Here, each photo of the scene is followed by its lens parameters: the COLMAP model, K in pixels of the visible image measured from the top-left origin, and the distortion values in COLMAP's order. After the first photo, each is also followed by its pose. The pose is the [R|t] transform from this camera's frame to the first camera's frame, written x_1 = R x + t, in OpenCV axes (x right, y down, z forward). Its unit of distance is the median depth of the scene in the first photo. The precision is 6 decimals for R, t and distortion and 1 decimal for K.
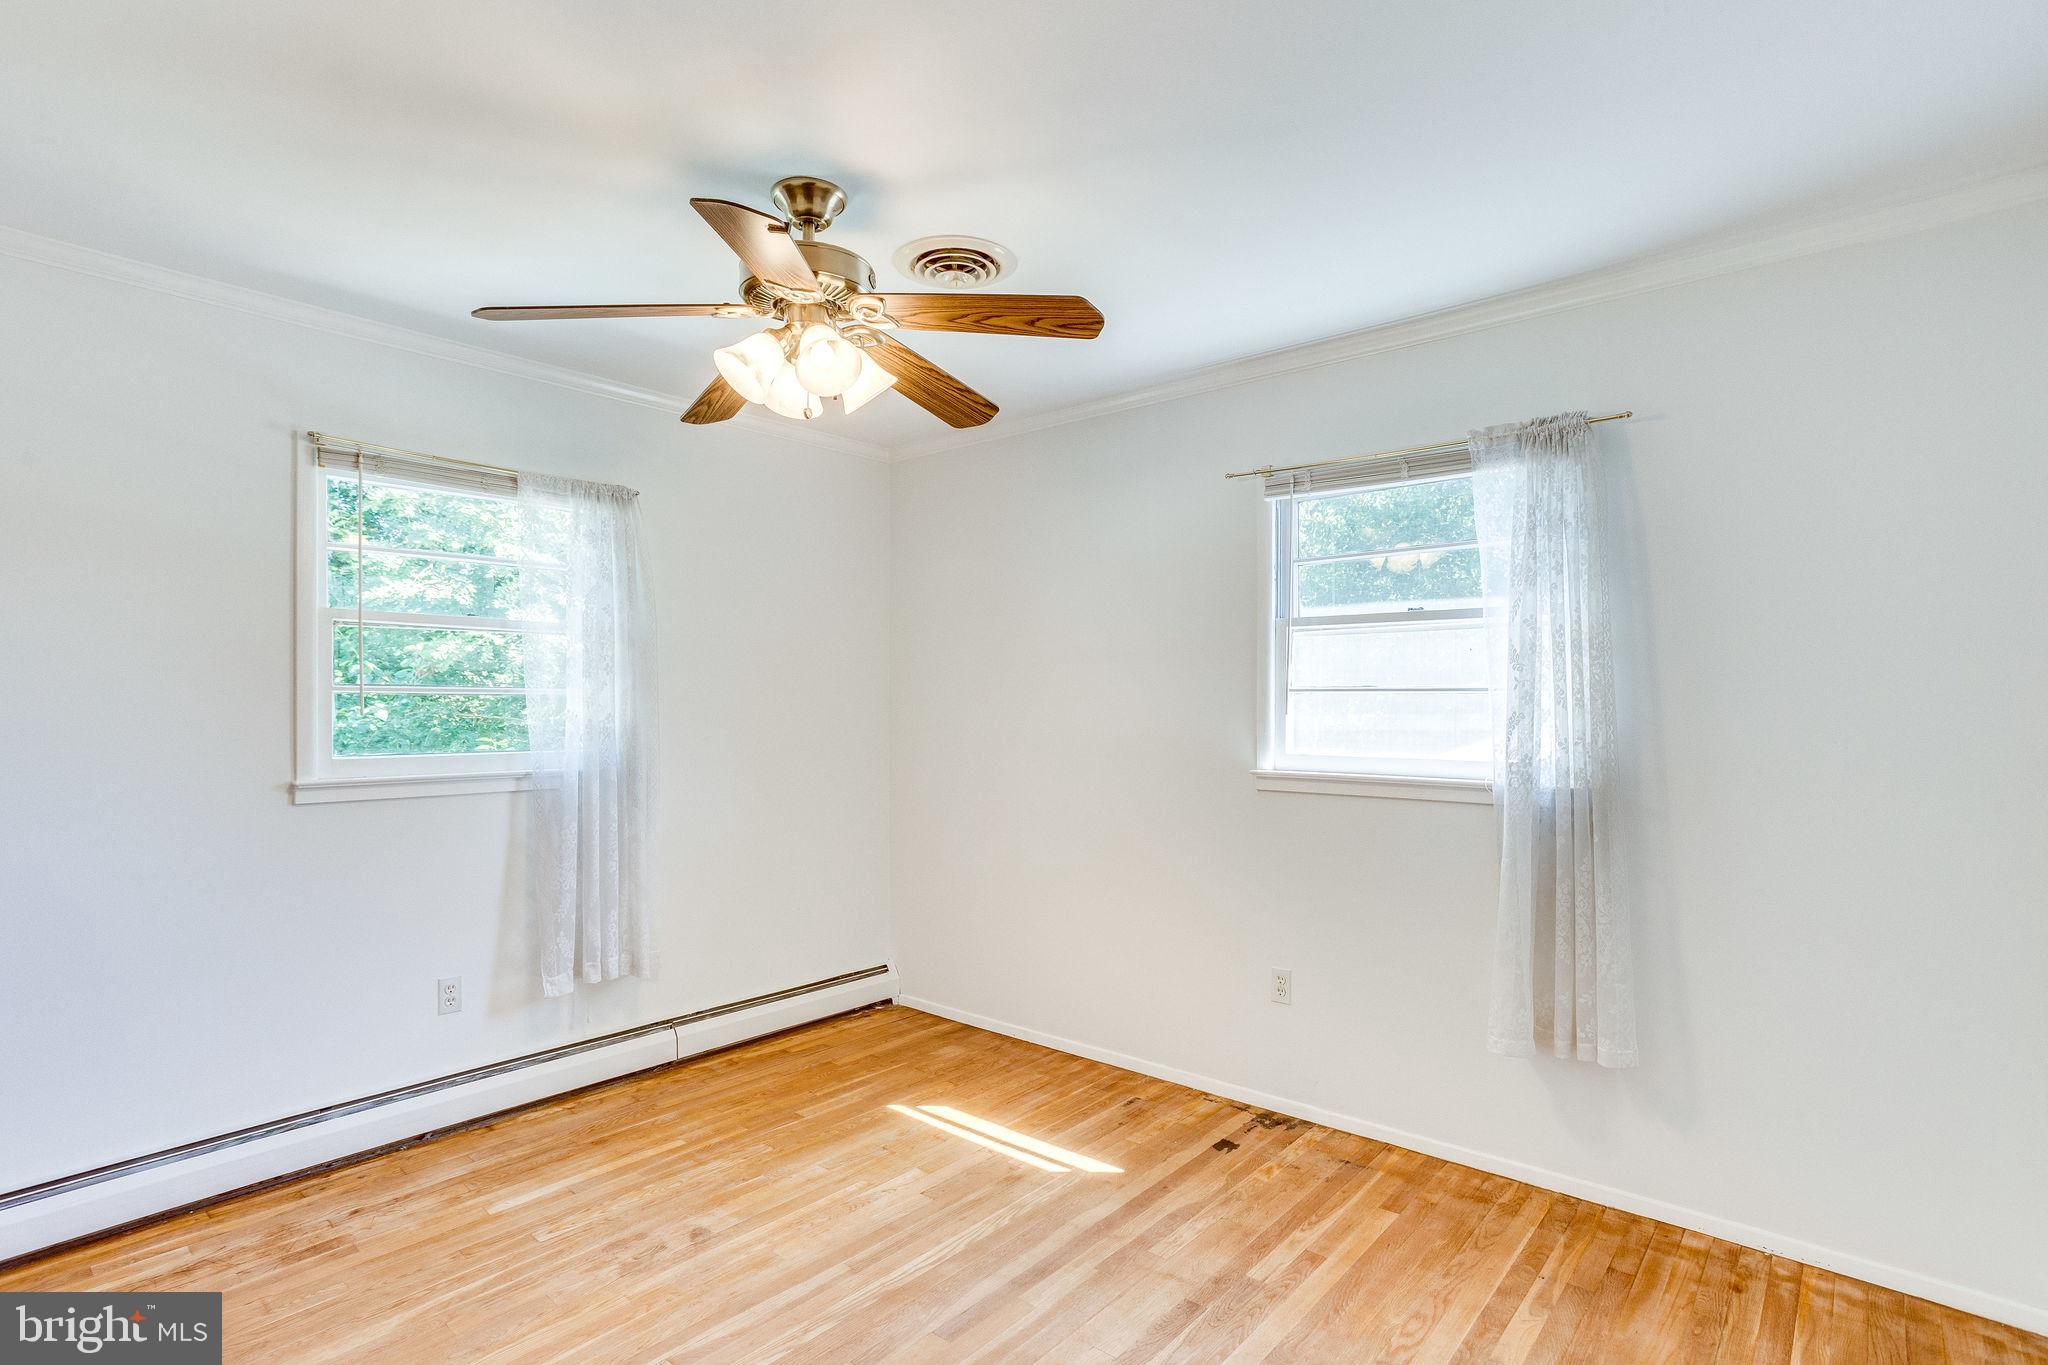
lens RADIAL K [[1003.4, 0, 1026.7], [0, 1003.4, 693.4], [0, 0, 1]] dist [-0.014945, 0.010570]
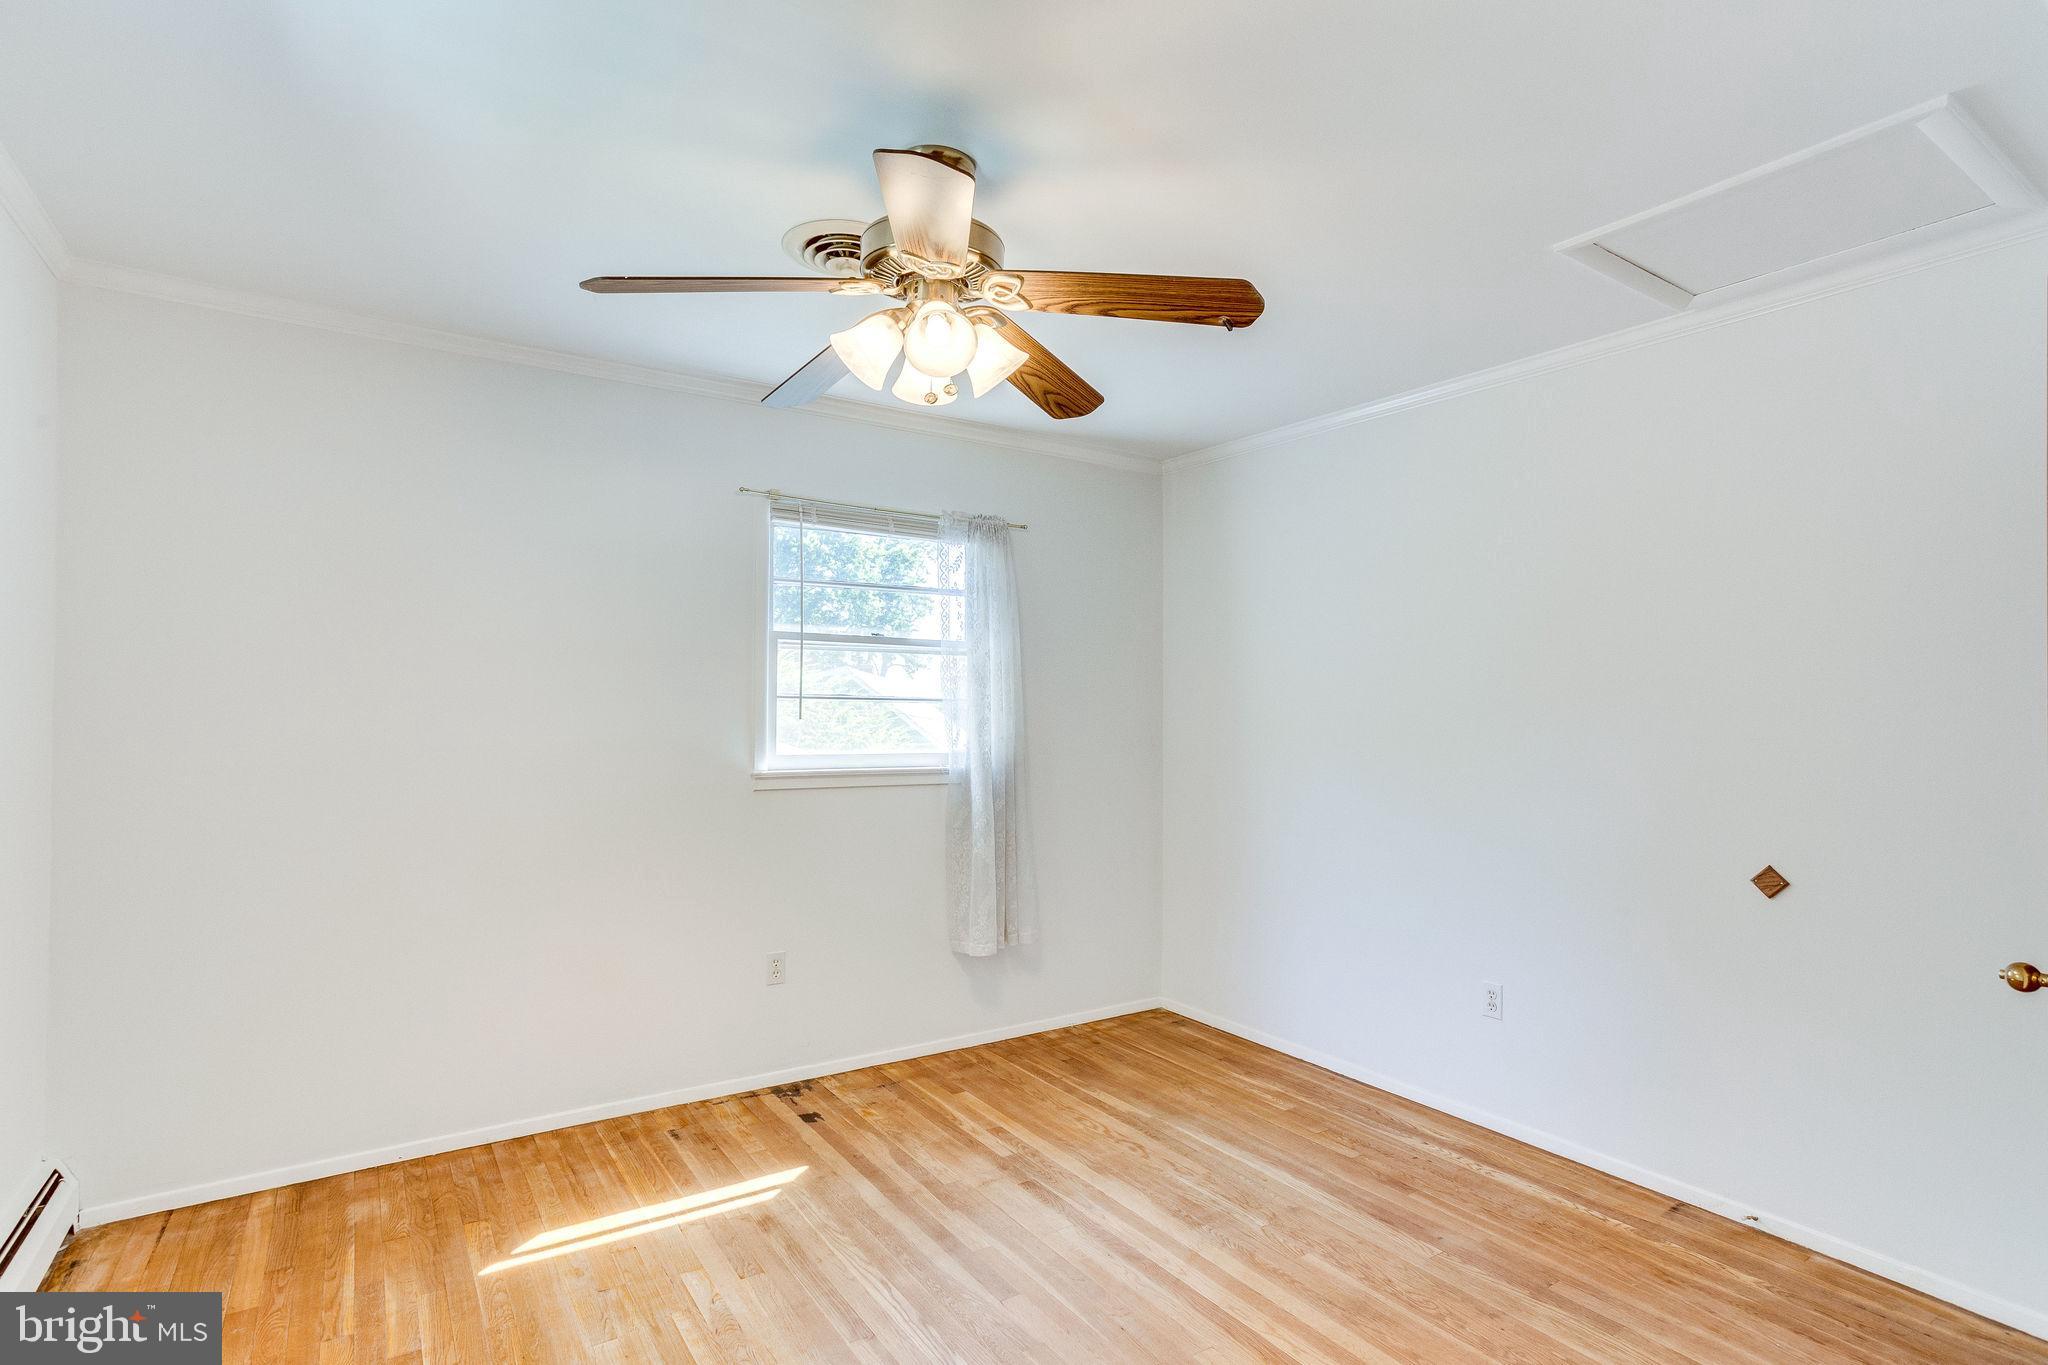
lens RADIAL K [[1003.4, 0, 1026.4], [0, 1003.4, 682.3], [0, 0, 1]] dist [-0.014945, 0.010570]
pose [[0.284474, 0.026868, 0.958307, -0.823838], [-0.016031, 0.999601, -0.023267, 0.002246], [-0.958550, -0.008743, 0.284792, 0.493225]]
